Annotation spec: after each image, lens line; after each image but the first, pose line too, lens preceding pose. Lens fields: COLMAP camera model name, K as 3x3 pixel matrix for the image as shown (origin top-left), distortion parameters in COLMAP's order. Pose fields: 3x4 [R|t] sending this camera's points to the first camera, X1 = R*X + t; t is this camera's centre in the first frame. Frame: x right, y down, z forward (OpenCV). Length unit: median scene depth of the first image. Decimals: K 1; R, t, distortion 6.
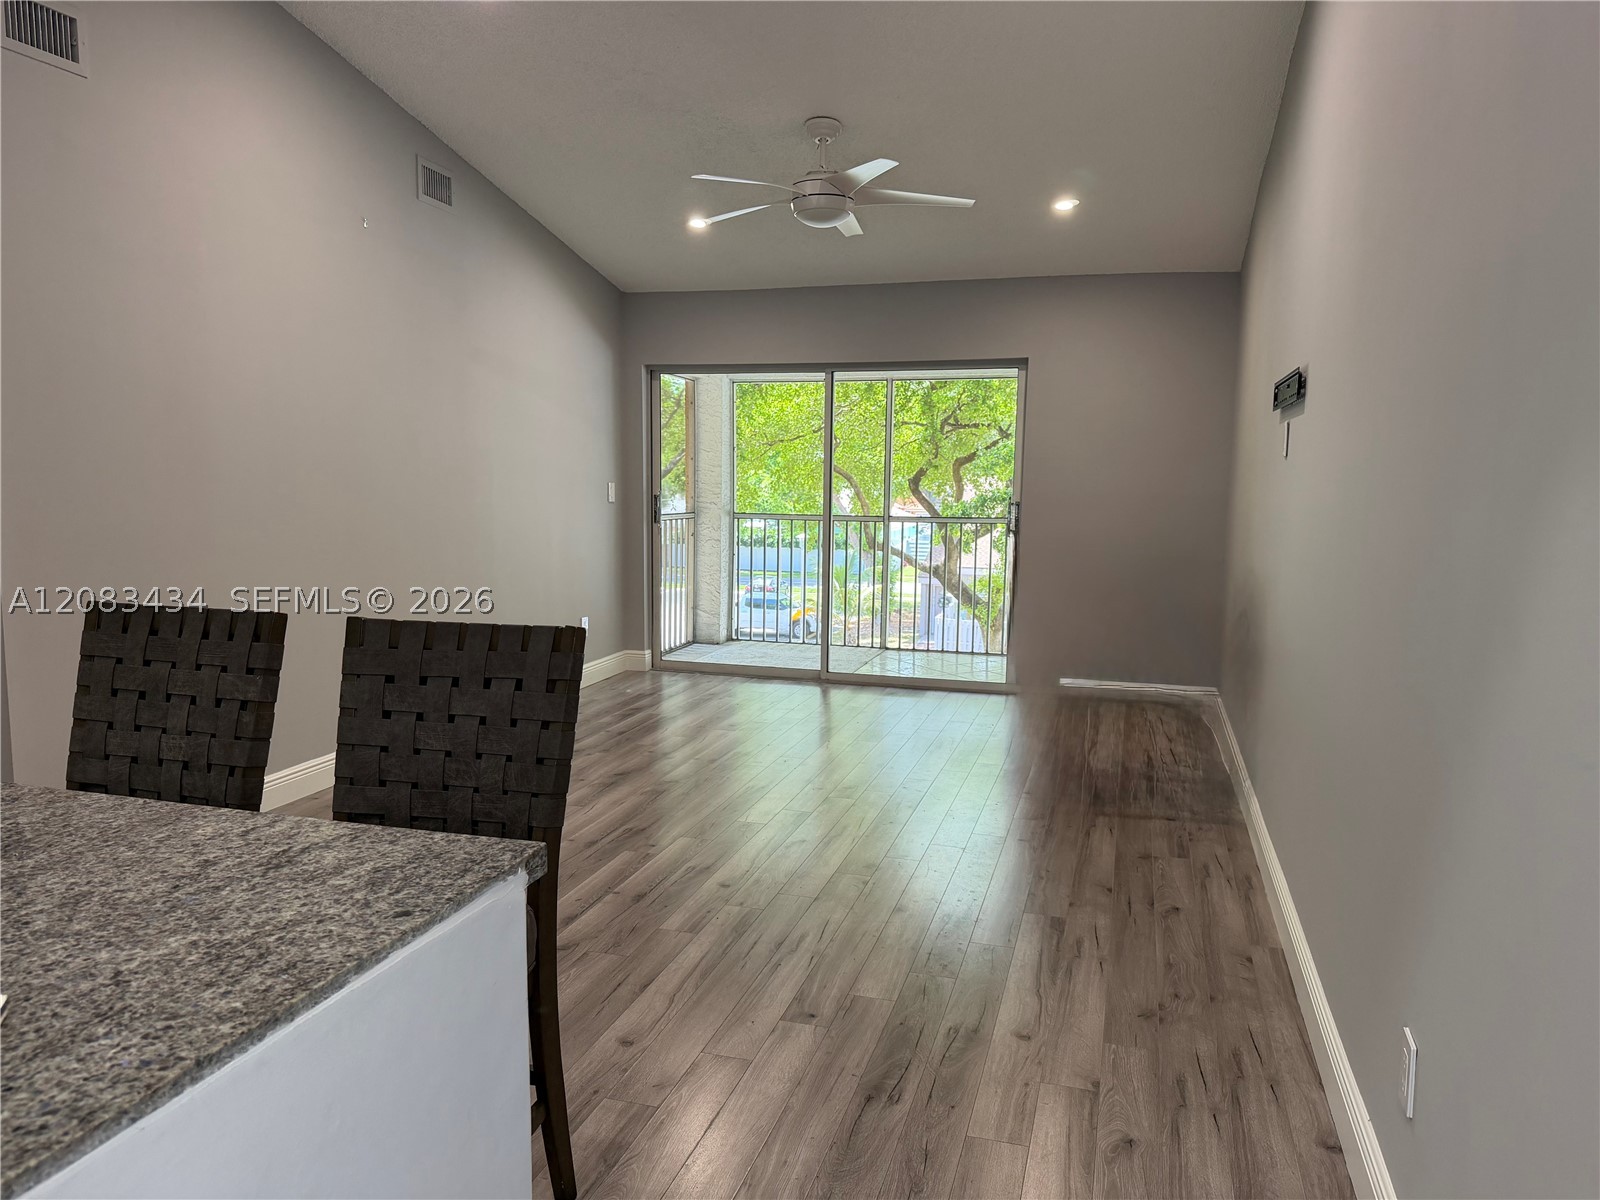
lens RADIAL K [[1110.4, 0, 800.0], [0, 1110.4, 600.0], [0, 0, 1]] dist [0.001636, 0.000414]
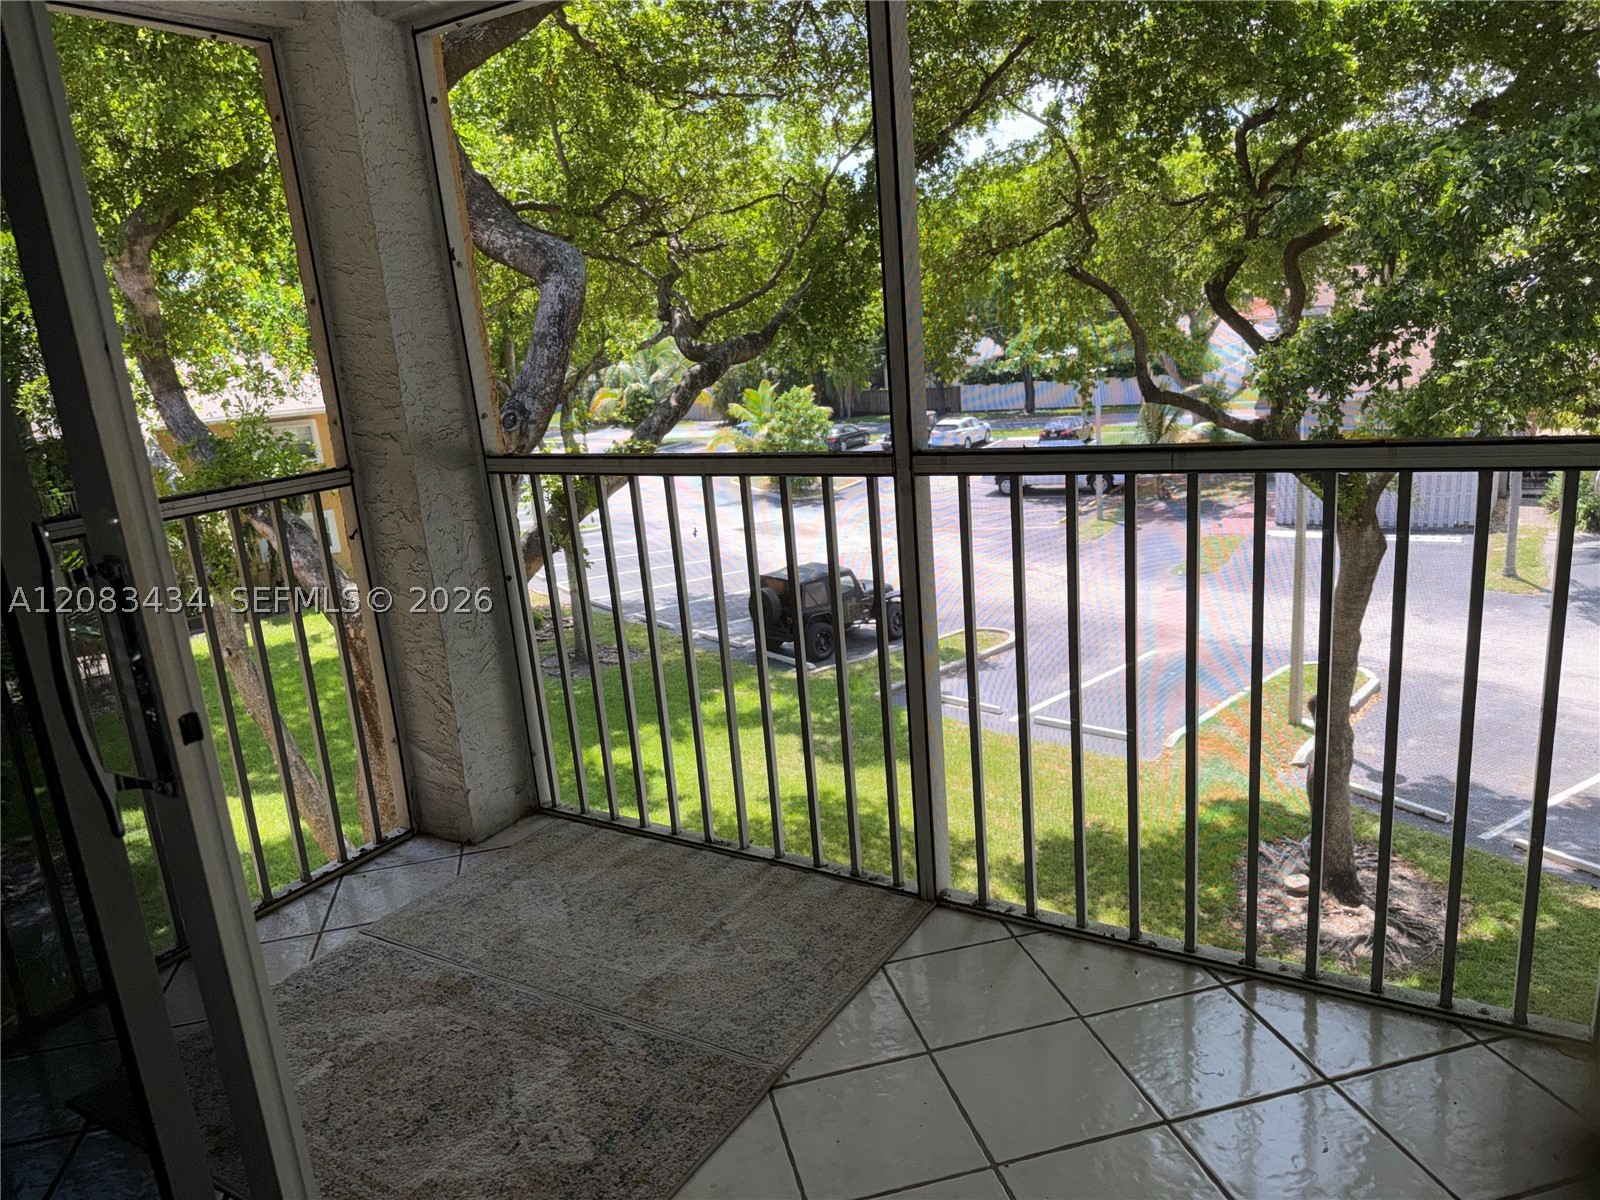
lens RADIAL K [[1110.4, 0, 800.0], [0, 1110.4, 600.0], [0, 0, 1]] dist [0.001636, 0.000414]
pose [[0.964147, -0.006716, -0.265285, 0.099728], [0.044216, 0.989771, 0.135641, -0.069116], [0.261660, -0.142507, 0.954581, 0.733545]]
